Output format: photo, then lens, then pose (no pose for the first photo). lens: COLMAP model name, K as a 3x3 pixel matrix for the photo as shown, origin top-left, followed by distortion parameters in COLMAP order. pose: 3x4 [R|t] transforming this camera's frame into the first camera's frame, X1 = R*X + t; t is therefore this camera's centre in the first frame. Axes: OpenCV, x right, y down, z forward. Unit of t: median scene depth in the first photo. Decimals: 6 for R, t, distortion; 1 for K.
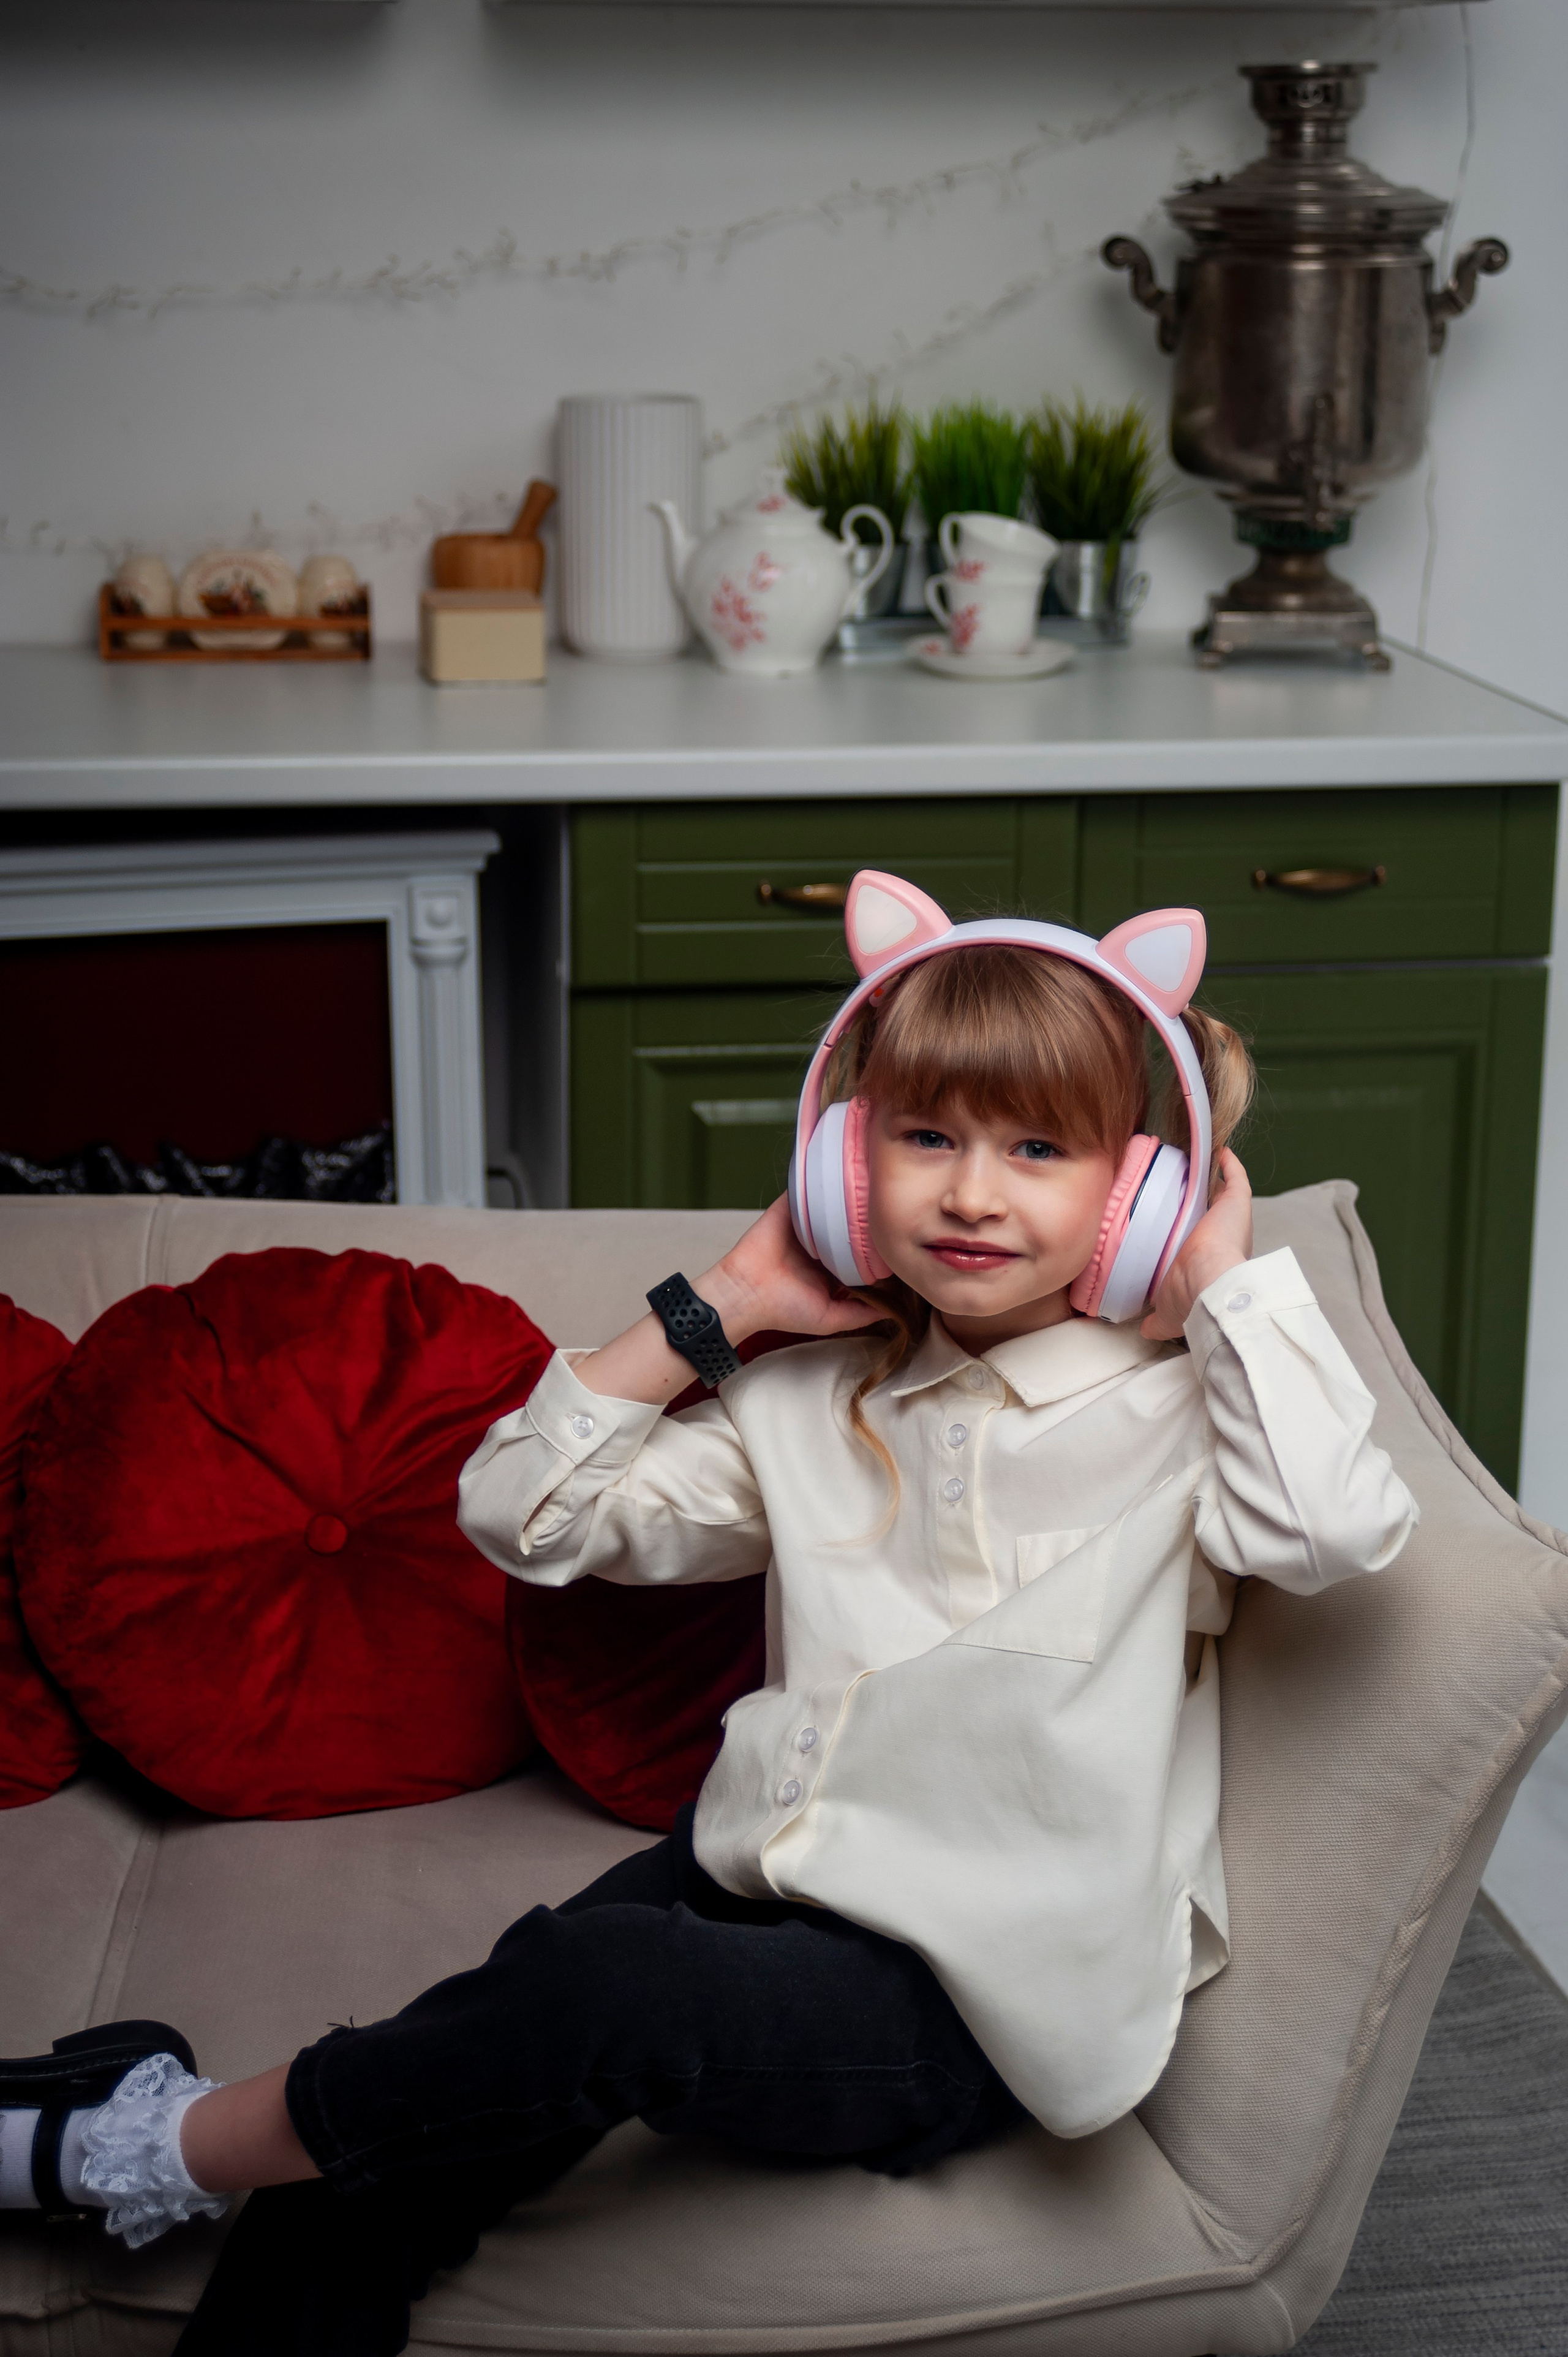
lens RADIAL K [[4134.5, 0, 784.0], [0, 4134.5, 1178.5], [0, 0, 1]] dist [0.041444, 0.023990]
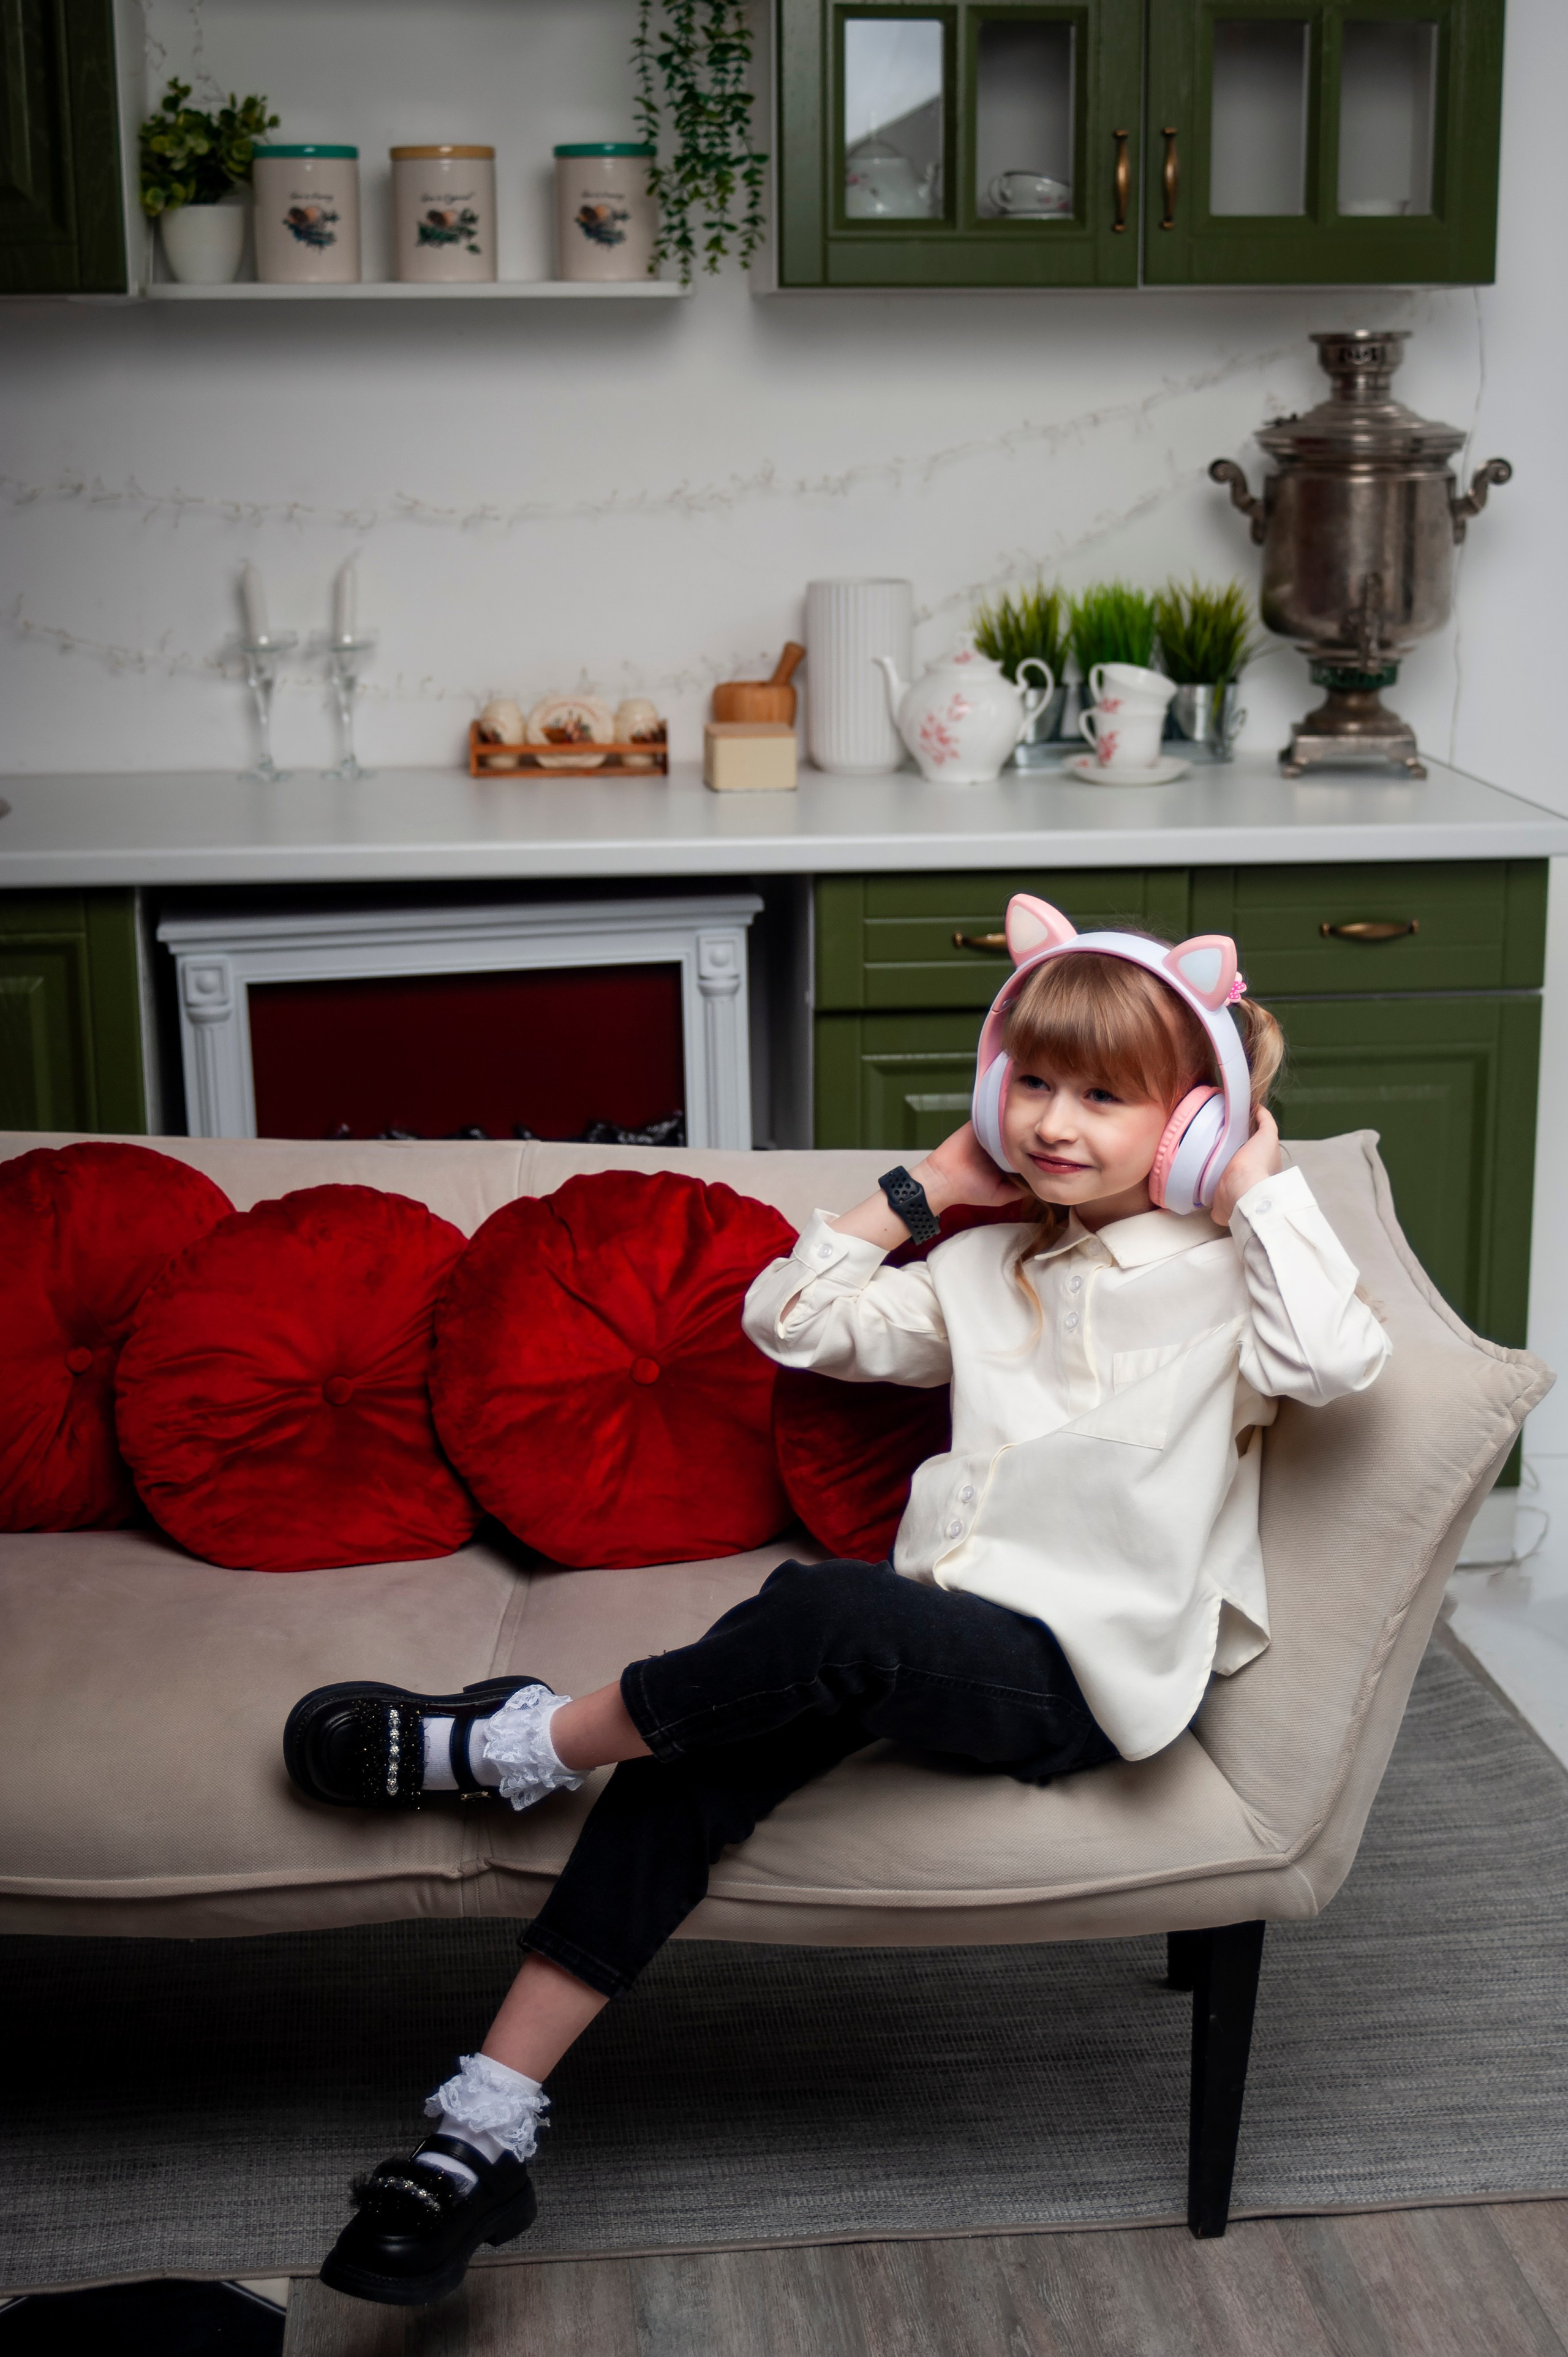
lens RADIAL K [[3434.2, 0, 791.8], [0, 3434.2, 1141.0], [0, 0, 1]] dist [-0.033733, 0.072864]
pose [[0.998354, -0.000514, -0.057350, 0.005055], [-0.001044, 0.999631, -0.027134, 0.025411], [0.057342, 0.027149, 0.997985, -0.117706]]
